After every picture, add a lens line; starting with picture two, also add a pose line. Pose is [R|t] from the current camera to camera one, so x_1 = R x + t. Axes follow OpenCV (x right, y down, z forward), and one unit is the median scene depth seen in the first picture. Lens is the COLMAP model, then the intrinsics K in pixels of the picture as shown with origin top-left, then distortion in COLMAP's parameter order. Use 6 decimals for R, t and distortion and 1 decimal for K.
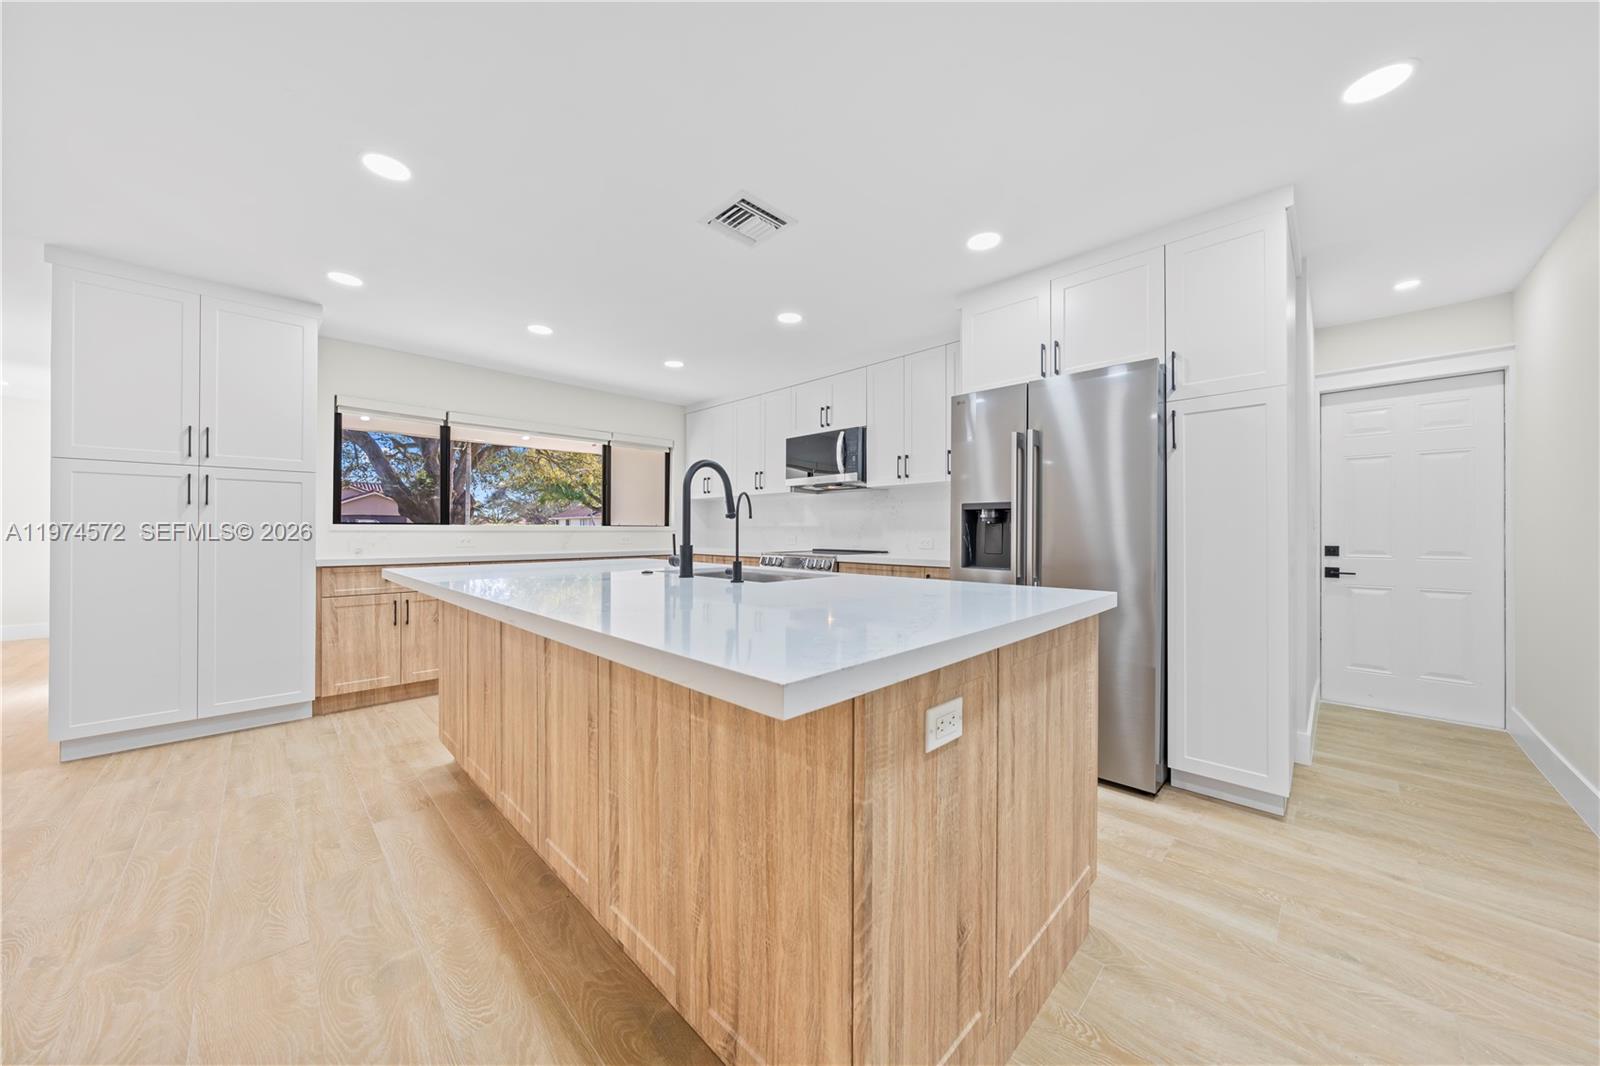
lens RADIAL K [[549.6, 0, 805.1], [0, 549.6, 530.3], [0, 0, 1]] dist [-0.005331, 0.000655]
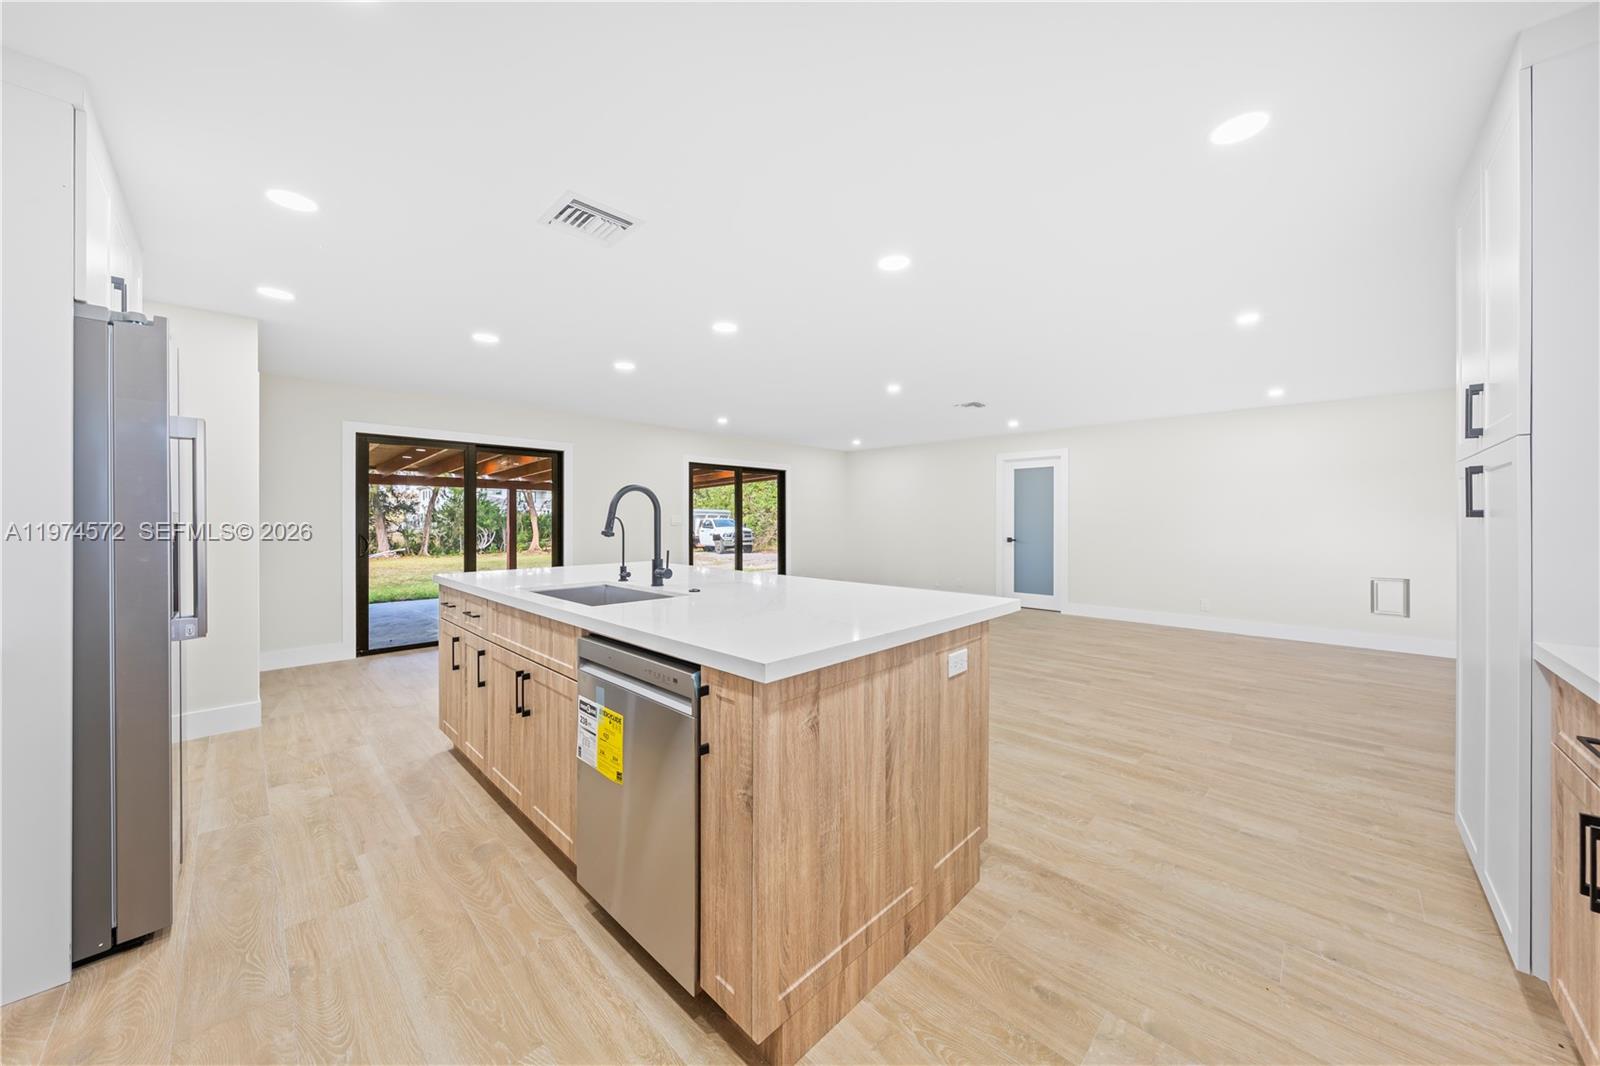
lens RADIAL K [[549.6, 0, 796.9], [0, 549.6, 520.9], [0, 0, 1]] dist [-0.005331, 0.000655]
pose [[-0.999977, -0.002703, -0.006183, -0.386128], [-0.002715, 0.999994, 0.001930, -0.043262], [0.006178, 0.001946, -0.999979, 1.643910]]
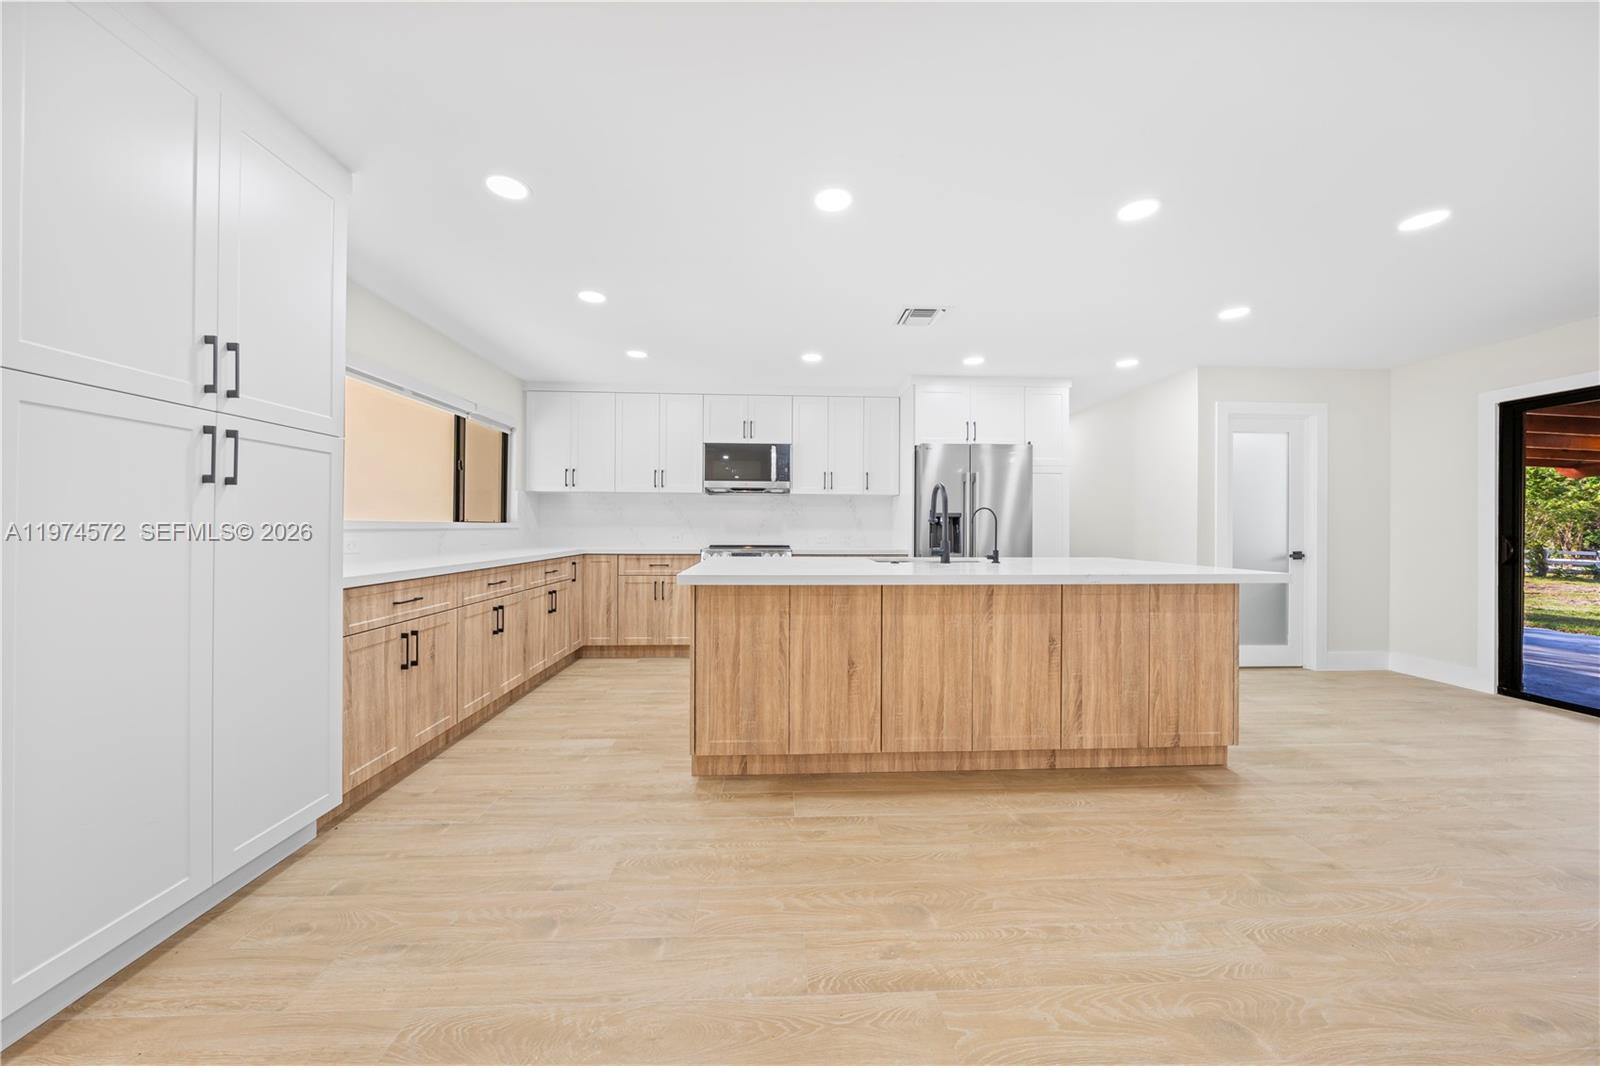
lens RADIAL K [[549.6, 0, 808.8], [0, 549.6, 524.3], [0, 0, 1]] dist [-0.005331, 0.000655]
pose [[0.665326, 0.005246, 0.746535, -1.167501], [-0.004936, 0.999984, -0.002629, -0.009032], [-0.746537, -0.001936, 0.665341, 0.219890]]
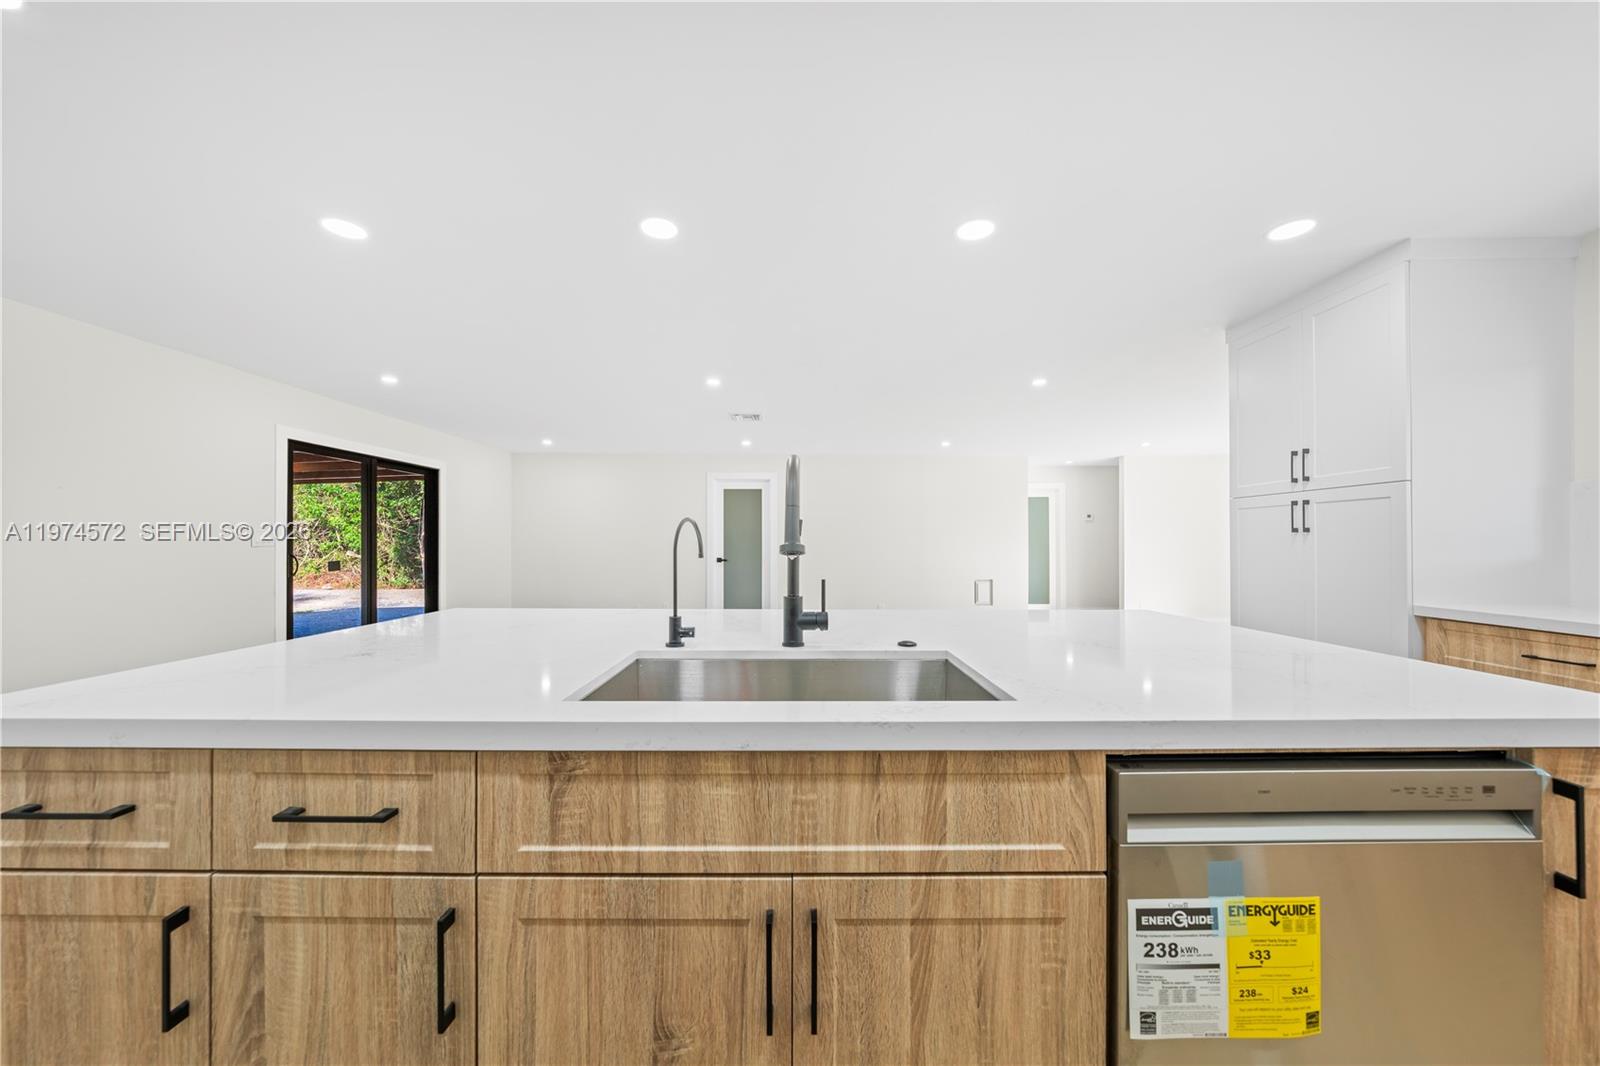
lens RADIAL K [[549.6, 0, 791.5], [0, 549.6, 541.4], [0, 0, 1]] dist [-0.005331, 0.000655]
pose [[-0.711036, -0.005453, -0.703135, 0.182492], [-0.002369, 0.999983, -0.005360, -0.025061], [0.703152, -0.002146, -0.711036, 1.092549]]
